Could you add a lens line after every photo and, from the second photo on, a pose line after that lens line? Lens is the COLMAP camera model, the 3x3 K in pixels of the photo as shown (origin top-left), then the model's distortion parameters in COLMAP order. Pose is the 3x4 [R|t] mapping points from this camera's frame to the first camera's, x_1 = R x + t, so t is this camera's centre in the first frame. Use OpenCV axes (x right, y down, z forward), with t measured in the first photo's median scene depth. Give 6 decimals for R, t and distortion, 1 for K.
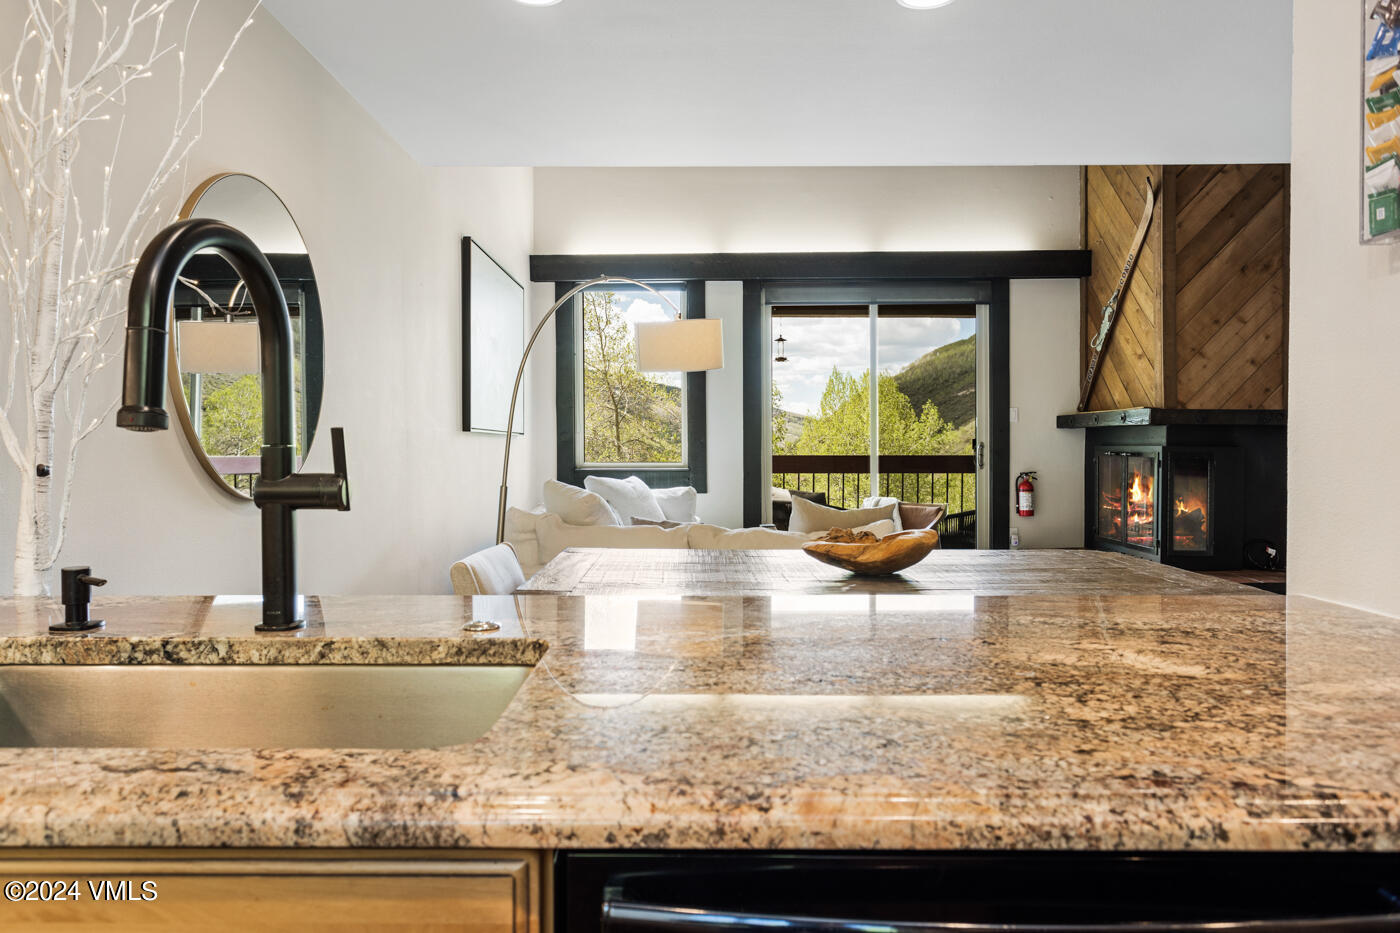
lens RADIAL K [[952.0, 0, 705.7], [0, 952.0, 469.4], [0, 0, 1]] dist [0.004486, 0.002169]
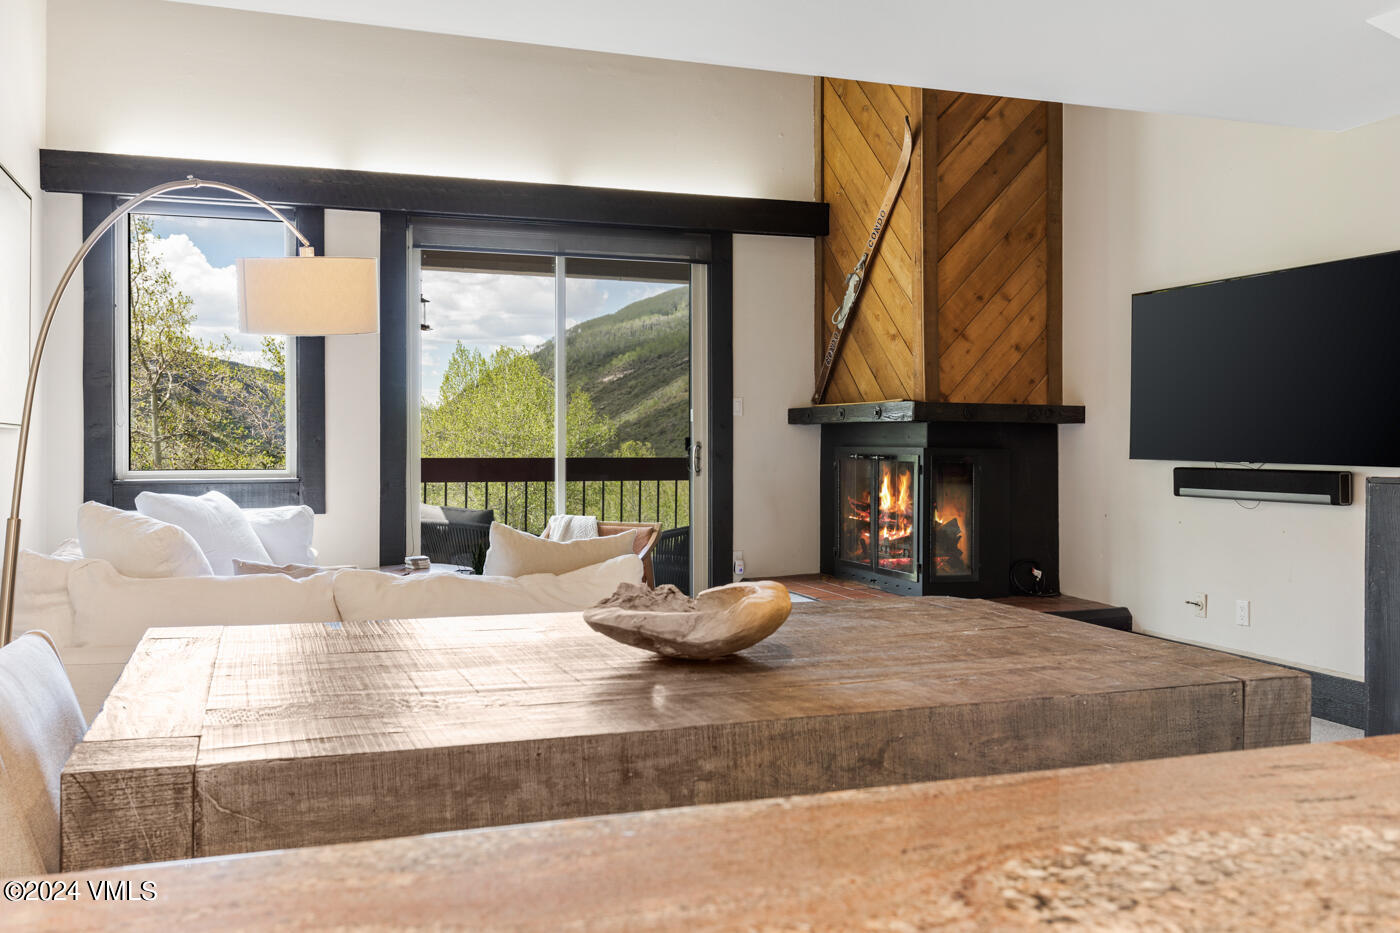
lens RADIAL K [[1184.0, 0, 702.4], [0, 1184.0, 453.6], [0, 0, 1]] dist [0.011841, -0.013303]
pose [[0.941399, -0.001048, 0.337294, -0.035472], [0.005967, 0.999890, -0.013545, -0.006181], [-0.337243, 0.014764, 0.941302, 0.101259]]
